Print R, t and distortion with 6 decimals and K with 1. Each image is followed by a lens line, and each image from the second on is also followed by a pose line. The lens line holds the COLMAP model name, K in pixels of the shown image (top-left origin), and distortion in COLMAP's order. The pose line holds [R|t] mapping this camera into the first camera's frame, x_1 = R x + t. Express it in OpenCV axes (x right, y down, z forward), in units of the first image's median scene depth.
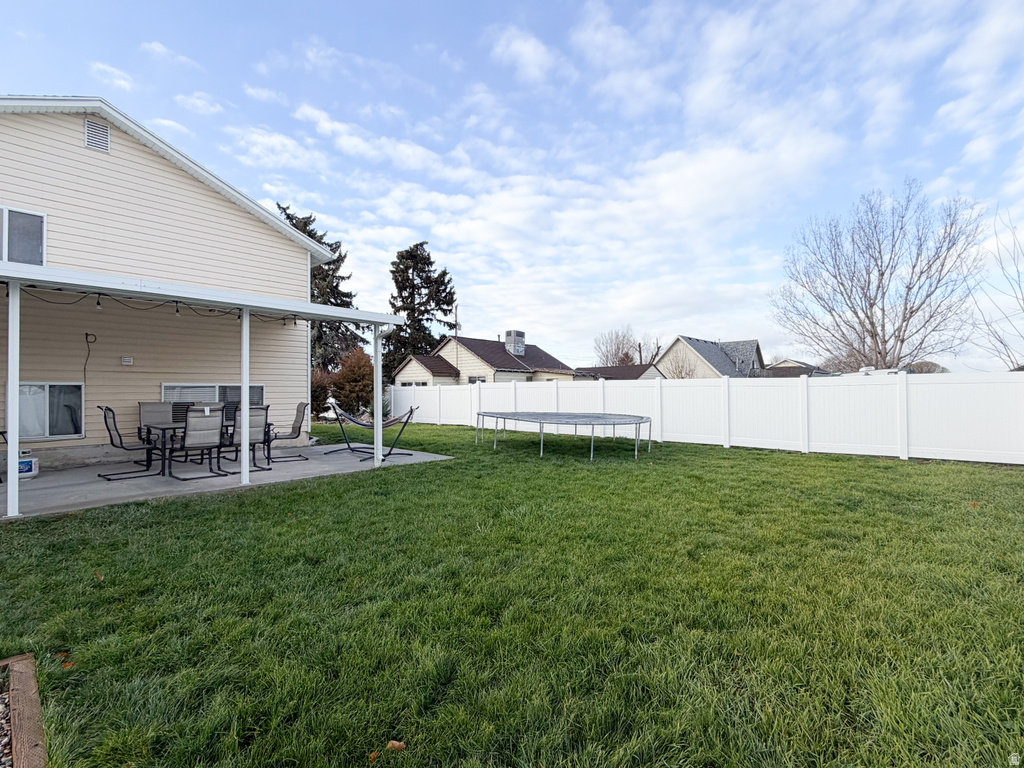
lens RADIAL K [[493.0, 0, 512.0], [0, 493.0, 386.0], [0, 0, 1]] dist [0.003109, -0.000381]
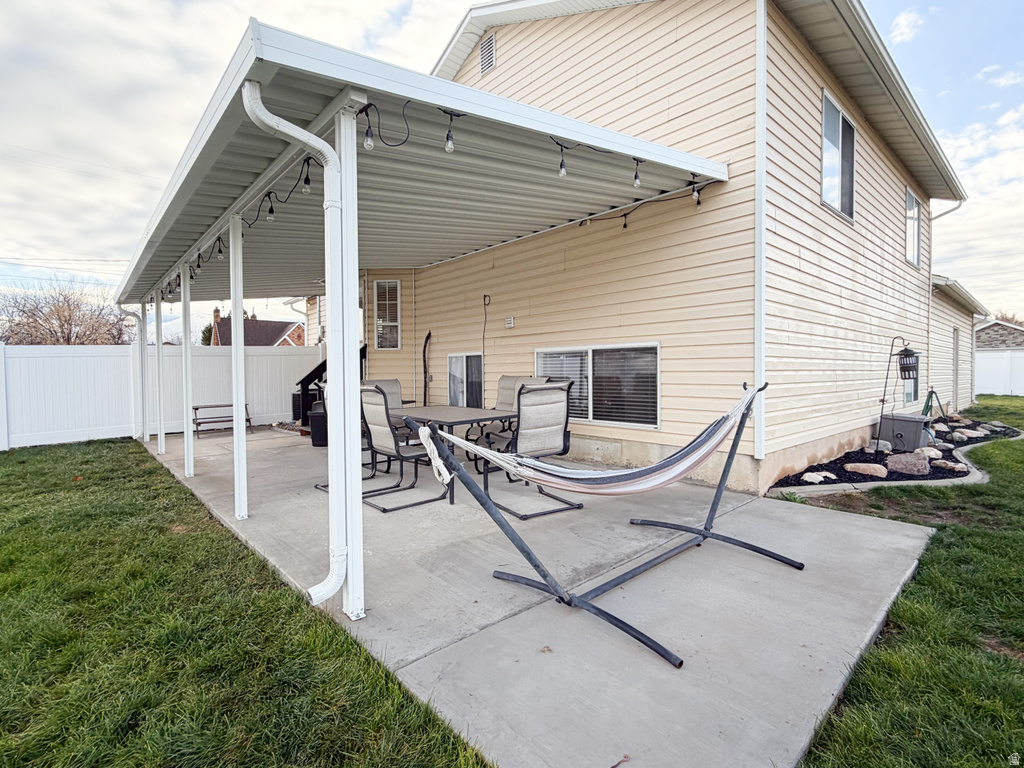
lens RADIAL K [[493.0, 0, 512.0], [0, 493.0, 386.0], [0, 0, 1]] dist [0.003109, -0.000381]
pose [[-0.118951, 0.034936, -0.992285, -0.002329], [0.025241, 0.999164, 0.032152, 0.027999], [0.992579, -0.021222, -0.119734, 1.250608]]
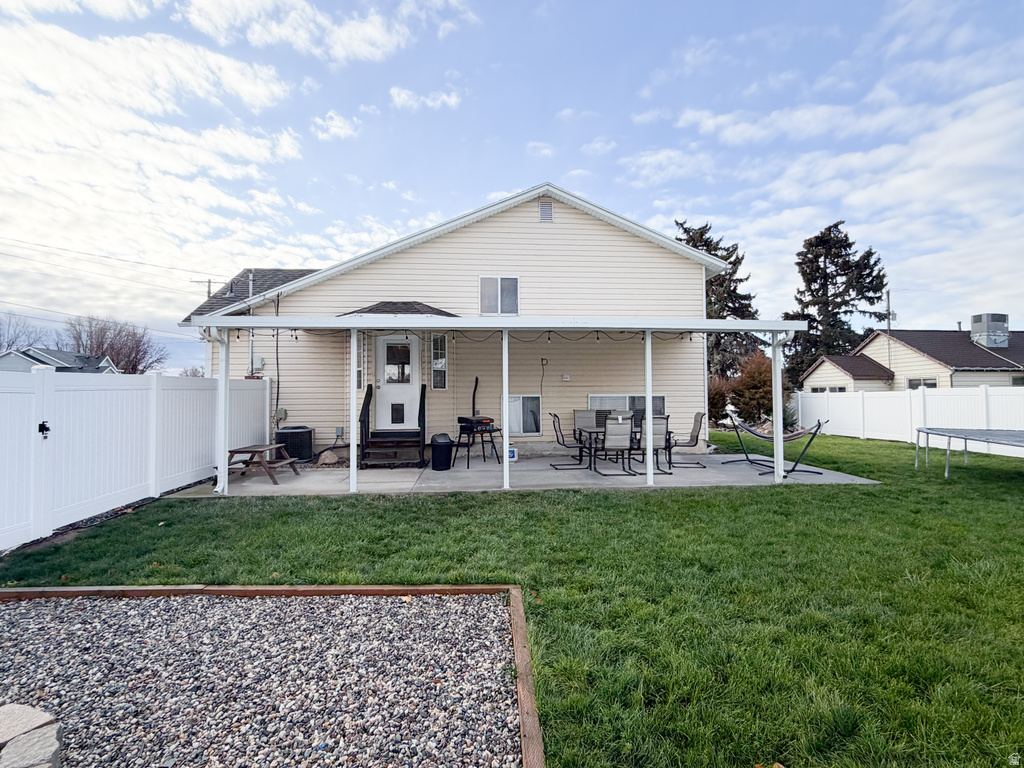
lens RADIAL K [[493.0, 0, 512.0], [0, 493.0, 386.0], [0, 0, 1]] dist [0.003109, -0.000381]
pose [[0.717674, -0.018777, -0.696126, 0.021997], [0.012405, 0.999823, -0.014179, -0.014904], [0.696269, 0.001540, 0.717779, -0.031301]]
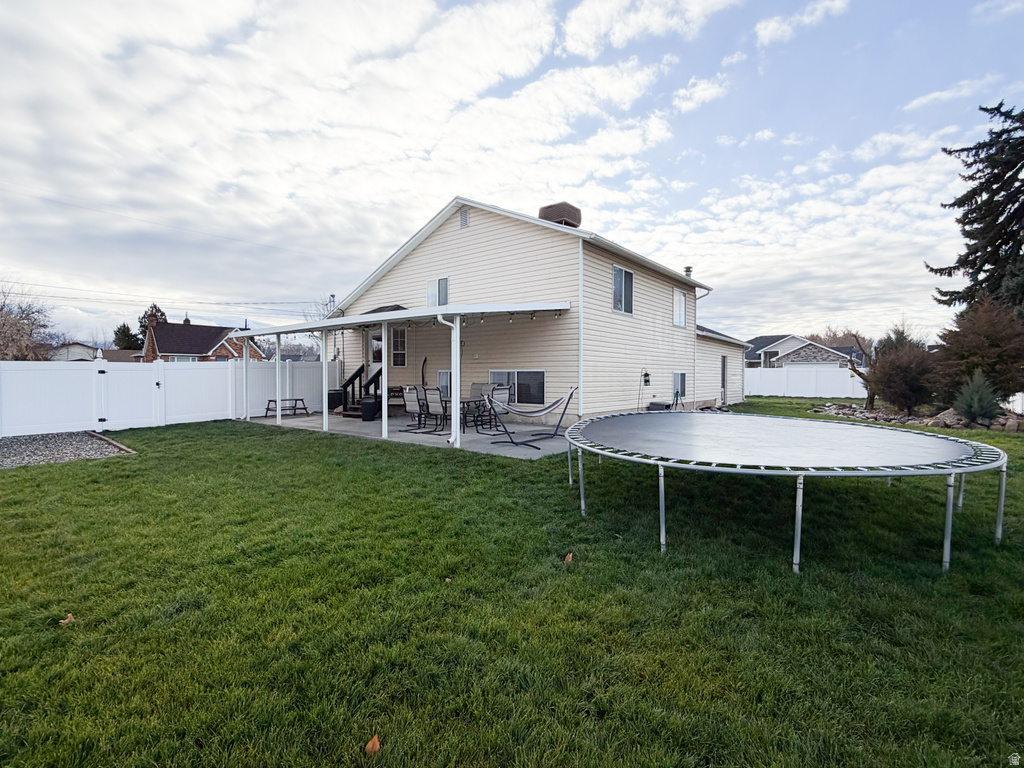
lens RADIAL K [[488.7, 0, 510.4], [0, 488.7, 397.3], [0, 0, 1]] dist [0.002108, 0.000049]
pose [[0.051698, 0.050135, -0.997403, 0.887014], [0.014298, 0.998600, 0.050937, 0.001958], [0.998560, -0.016894, 0.050909, 1.174991]]
